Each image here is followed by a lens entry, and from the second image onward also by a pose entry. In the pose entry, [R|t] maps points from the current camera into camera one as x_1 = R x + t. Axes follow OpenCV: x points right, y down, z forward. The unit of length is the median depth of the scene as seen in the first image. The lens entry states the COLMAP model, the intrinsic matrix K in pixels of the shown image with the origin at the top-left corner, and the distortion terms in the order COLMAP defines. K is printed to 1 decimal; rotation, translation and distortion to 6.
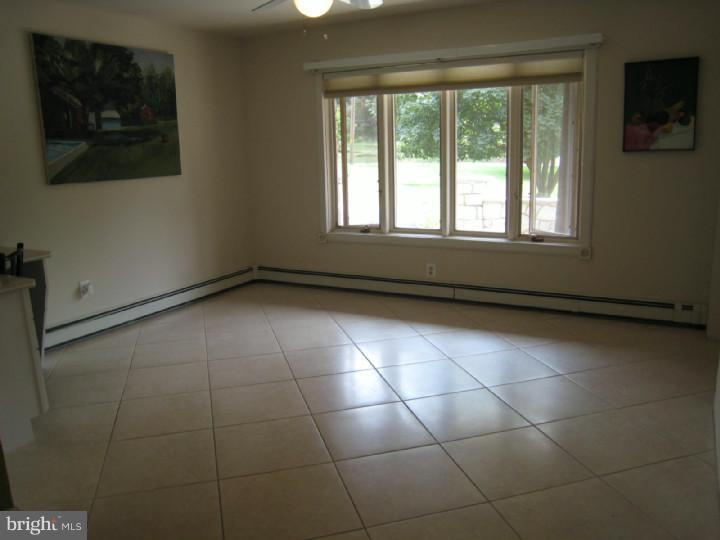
lens RADIAL K [[584.0, 0, 360.5], [0, 584.0, 277.6], [0, 0, 1]] dist [-0.162150, 0.122376]
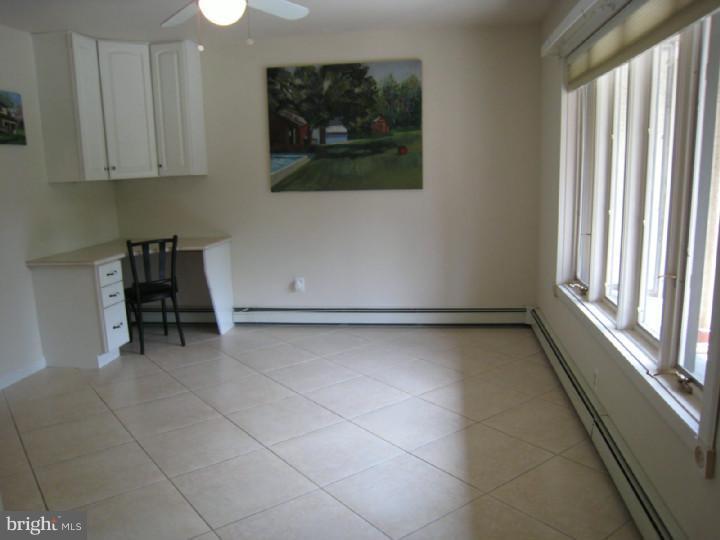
lens RADIAL K [[584.0, 0, 360.5], [0, 584.0, 277.6], [0, 0, 1]] dist [-0.162150, 0.122376]
pose [[0.368154, 0.189739, -0.910199, 0.630736], [-0.183742, 0.974497, 0.128823, -0.168258], [0.911428, 0.119815, 0.393628, 0.654826]]
